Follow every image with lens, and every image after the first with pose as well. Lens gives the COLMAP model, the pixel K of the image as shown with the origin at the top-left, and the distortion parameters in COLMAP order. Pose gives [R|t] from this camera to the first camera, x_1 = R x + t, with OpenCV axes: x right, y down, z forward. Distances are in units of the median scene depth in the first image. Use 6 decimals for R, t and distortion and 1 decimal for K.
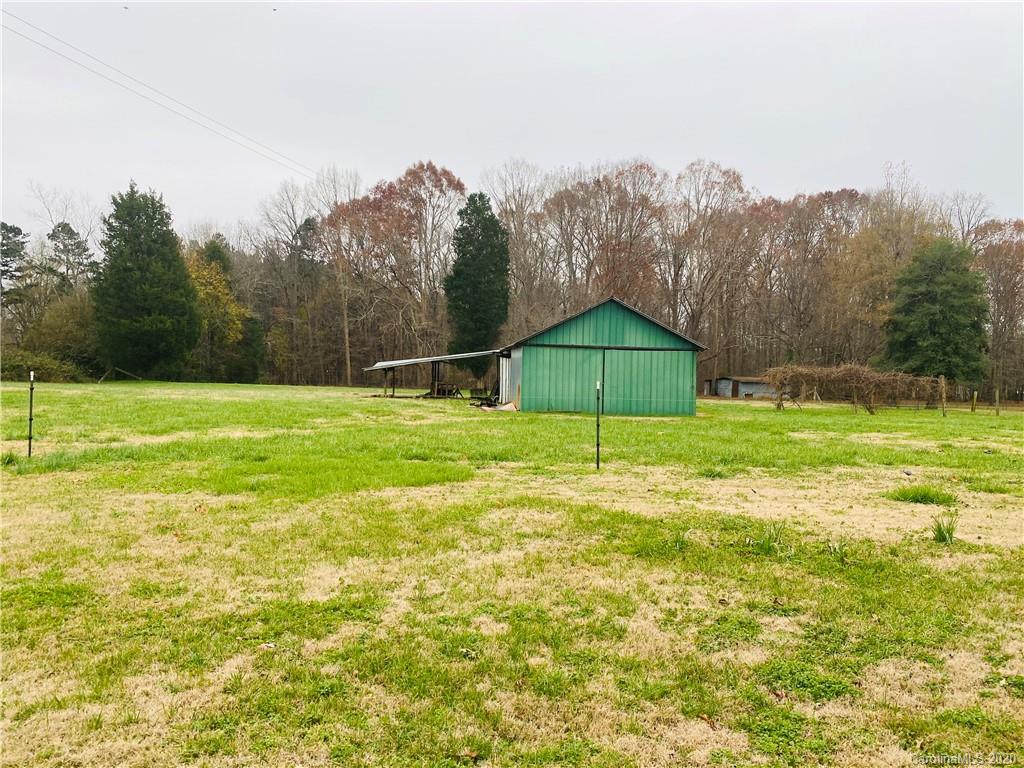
lens RADIAL K [[770.5, 0, 514.7], [0, 770.5, 382.0], [0, 0, 1]] dist [0.081300, -0.142092]
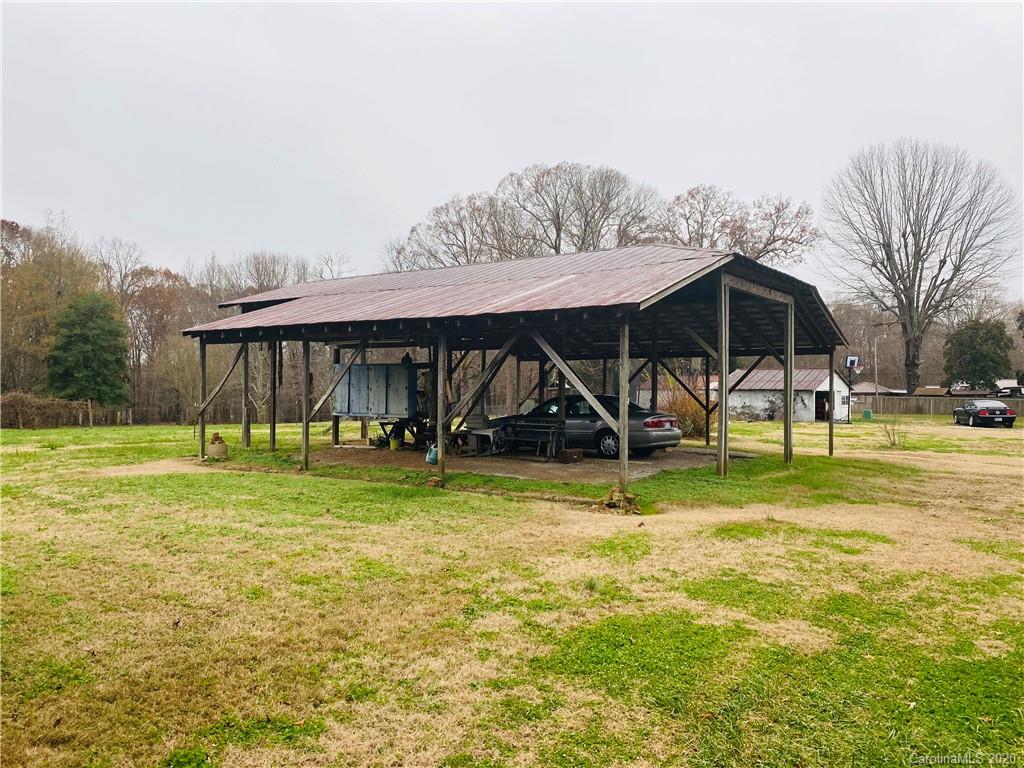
lens RADIAL K [[780.0, 0, 512.0], [0, 780.0, 384.0], [0, 0, 1]] dist [0.001283, 0.001462]
pose [[0.560726, -0.001978, 0.827999, -0.119124], [0.028338, 0.999457, -0.016803, 0.005329], [-0.827516, 0.032886, 0.560478, -0.268708]]
